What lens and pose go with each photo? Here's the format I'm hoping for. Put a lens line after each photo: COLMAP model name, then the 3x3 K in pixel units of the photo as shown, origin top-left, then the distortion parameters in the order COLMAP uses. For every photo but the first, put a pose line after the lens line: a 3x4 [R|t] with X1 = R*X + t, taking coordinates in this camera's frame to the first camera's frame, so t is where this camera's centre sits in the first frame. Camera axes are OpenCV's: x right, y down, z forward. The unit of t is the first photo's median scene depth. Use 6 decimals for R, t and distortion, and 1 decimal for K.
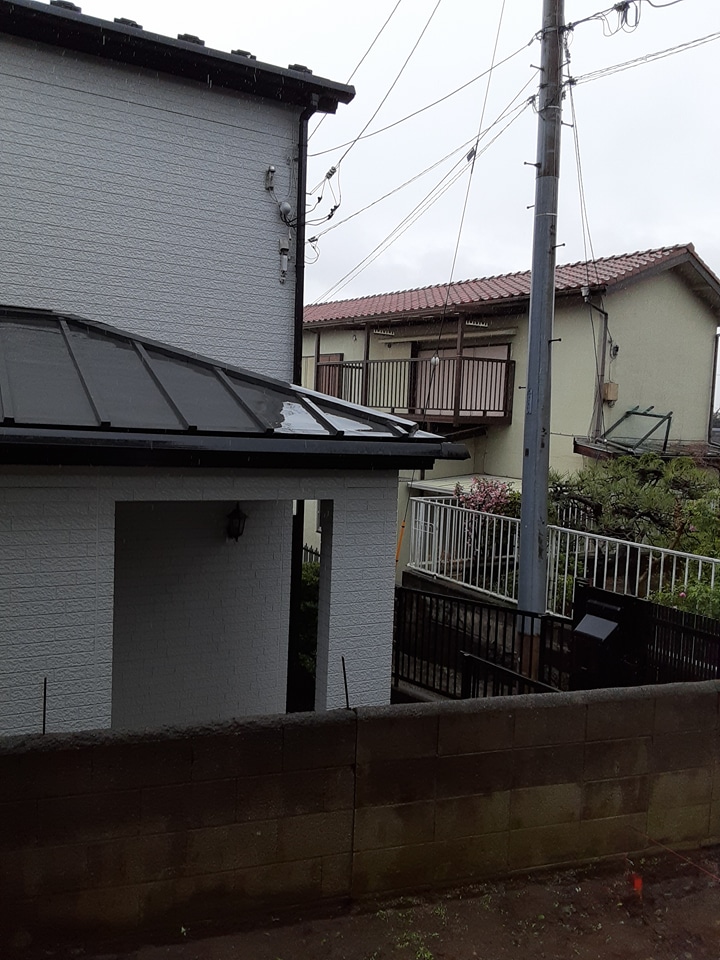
lens RADIAL K [[776.5, 0, 360.0], [0, 776.5, 480.0], [0, 0, 1]] dist [0.094223, -0.114203]
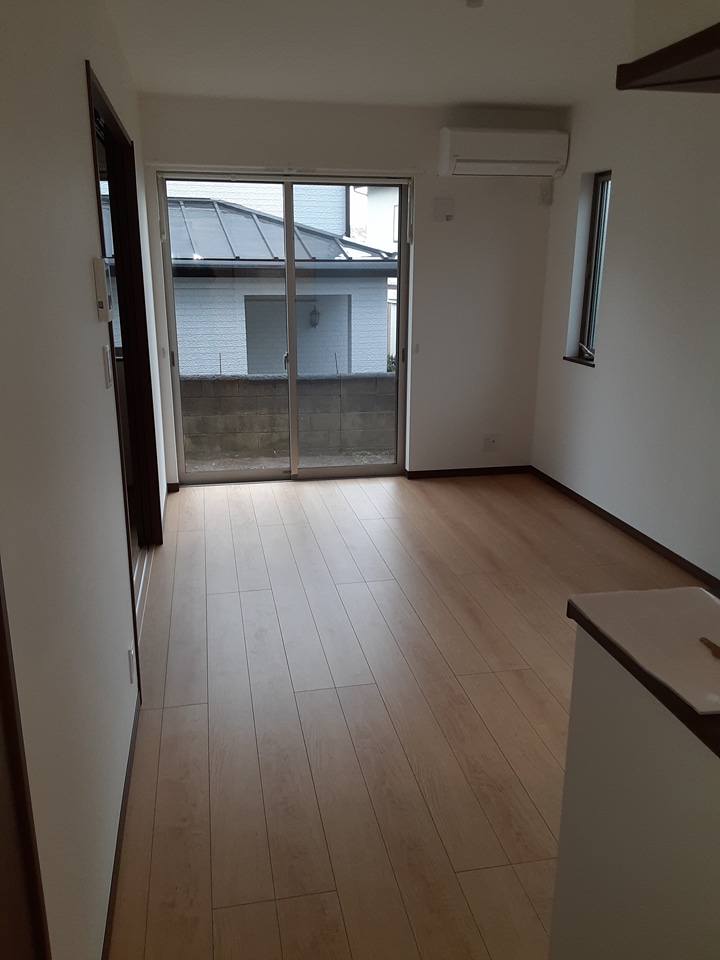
lens RADIAL K [[776.5, 0, 360.0], [0, 776.5, 480.0], [0, 0, 1]] dist [0.094223, -0.114203]
pose [[0.981874, 0.008965, -0.189321, 0.488371], [0.026011, 0.983056, 0.181450, 0.173220], [0.187740, -0.183086, 0.965004, -1.313391]]
